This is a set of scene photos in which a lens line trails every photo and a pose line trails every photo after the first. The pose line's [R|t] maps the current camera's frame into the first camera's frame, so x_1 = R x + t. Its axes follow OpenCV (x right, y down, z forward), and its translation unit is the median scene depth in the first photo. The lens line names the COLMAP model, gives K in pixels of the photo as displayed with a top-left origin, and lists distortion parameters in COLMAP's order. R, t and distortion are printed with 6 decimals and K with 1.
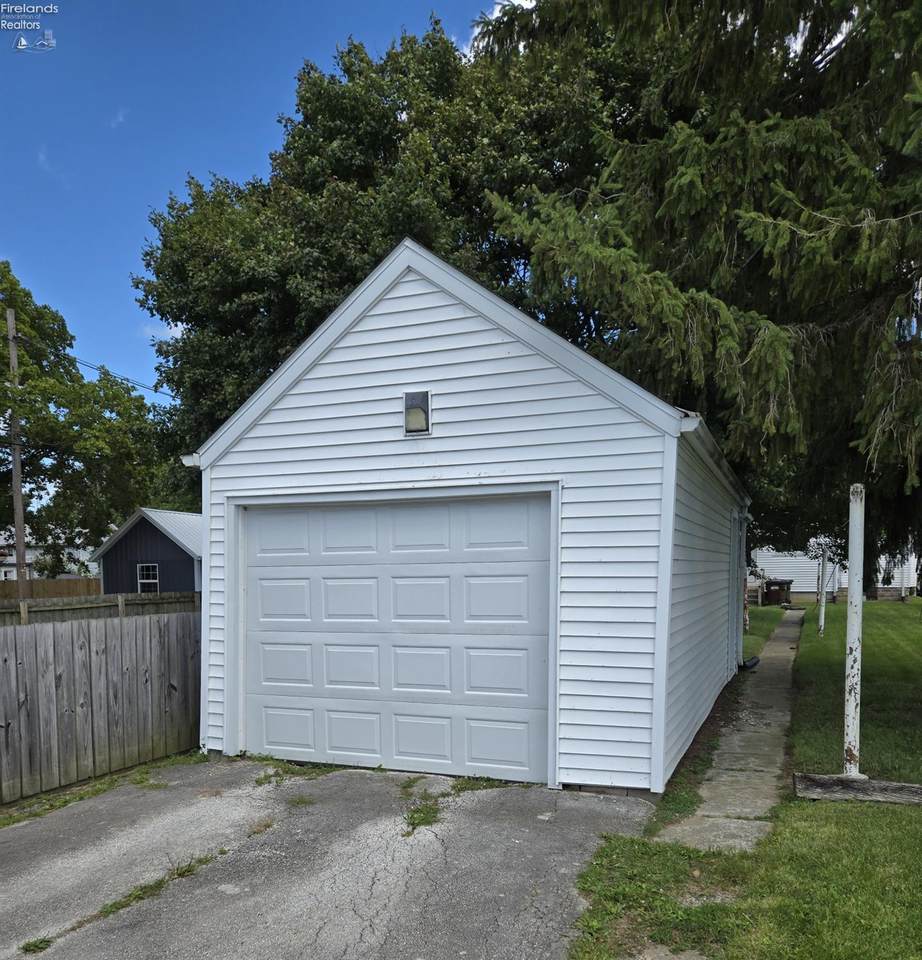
lens RADIAL K [[787.4, 0, 472.4], [0, 787.4, 528.2], [0, 0, 1]] dist [0.050727, -0.033342]
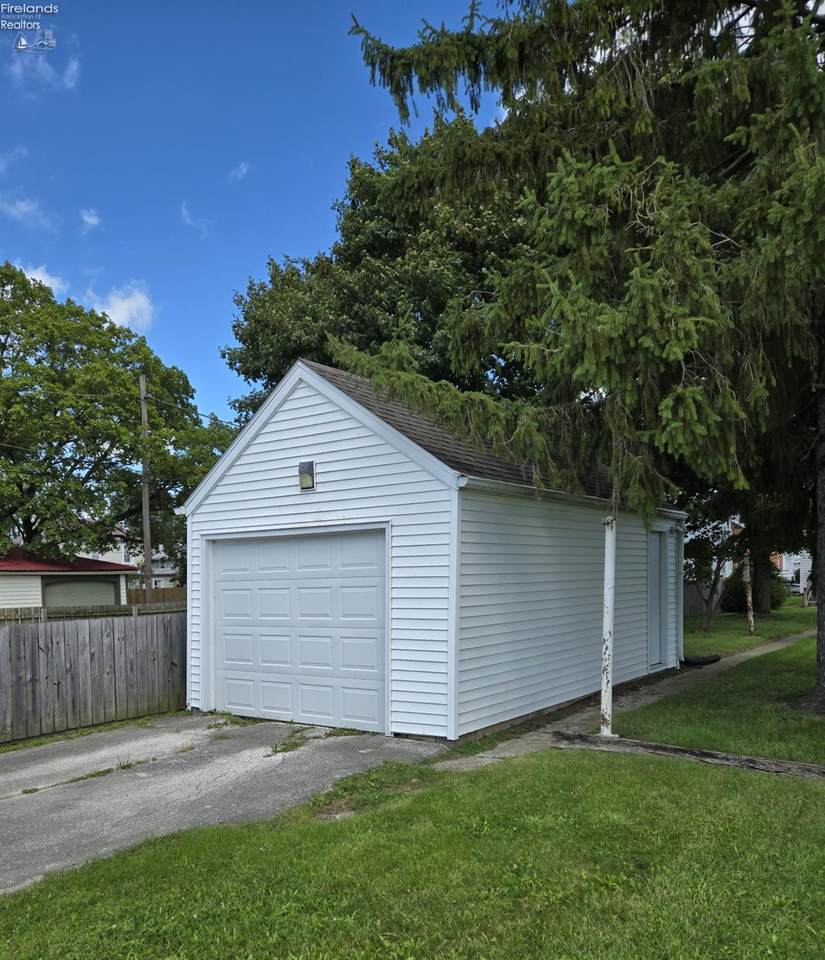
lens RADIAL K [[794.2, 0, 414.5], [0, 794.2, 485.4], [0, 0, 1]] dist [0.054670, -0.011506]
pose [[0.968063, -0.039822, -0.247526, 0.491365], [0.025674, 0.997860, -0.060128, -0.033994], [0.249390, 0.051853, 0.967014, -0.384639]]
